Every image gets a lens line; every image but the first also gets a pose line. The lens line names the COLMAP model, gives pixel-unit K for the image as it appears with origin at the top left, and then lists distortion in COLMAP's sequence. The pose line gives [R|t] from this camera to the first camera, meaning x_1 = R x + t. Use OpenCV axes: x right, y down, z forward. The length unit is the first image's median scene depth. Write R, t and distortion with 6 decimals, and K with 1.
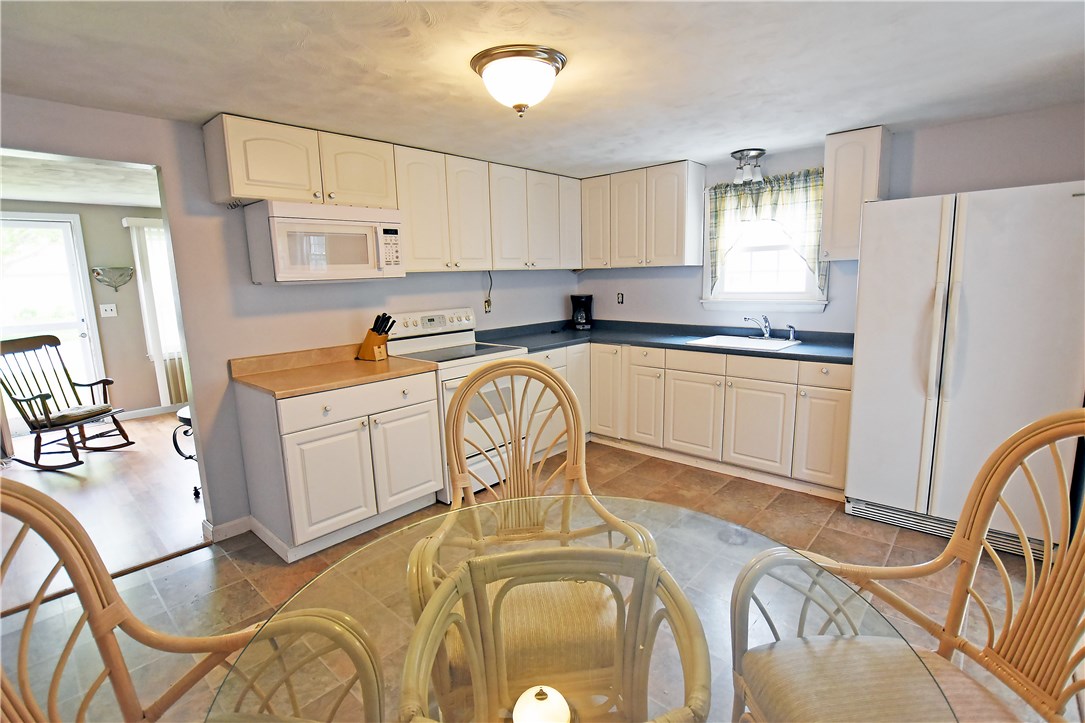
lens RADIAL K [[507.4, 0, 543.4], [0, 507.4, 362.8], [0, 0, 1]] dist [-0.030090, 0.001171]
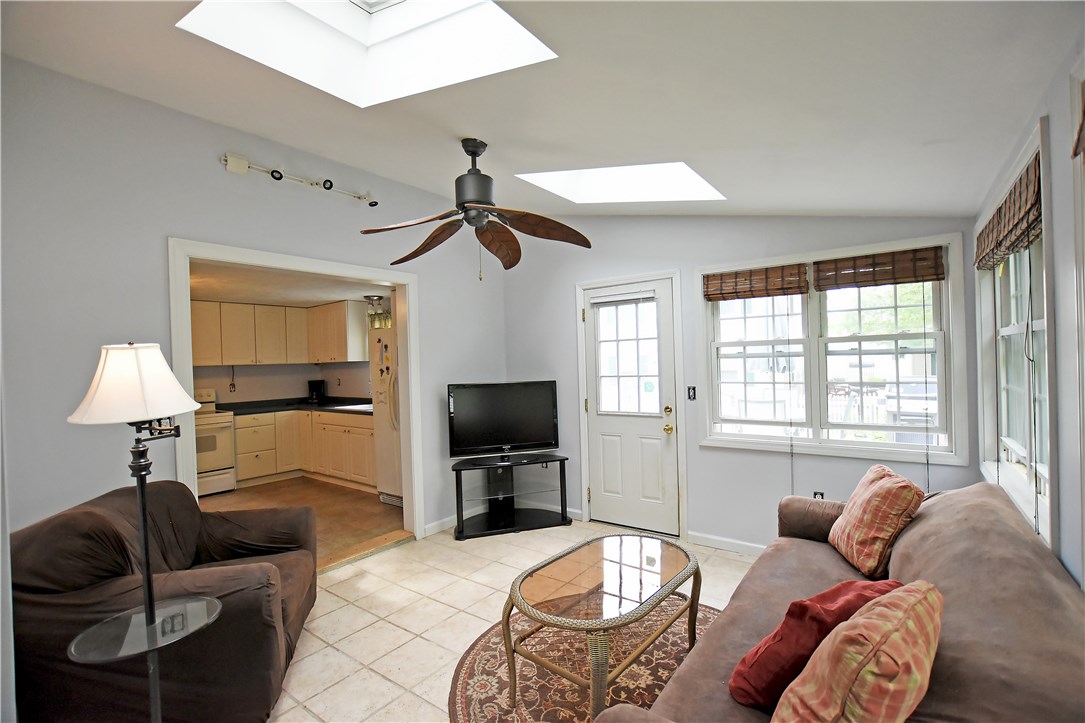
lens RADIAL K [[477.9, 0, 545.6], [0, 477.9, 363.2], [0, 0, 1]] dist [-0.025568, 0.000618]
pose [[0.995971, -0.007148, 0.089389, 0.851661], [0.022221, 0.985401, -0.168791, 0.096828], [-0.086878, 0.170098, 0.981590, -0.626673]]
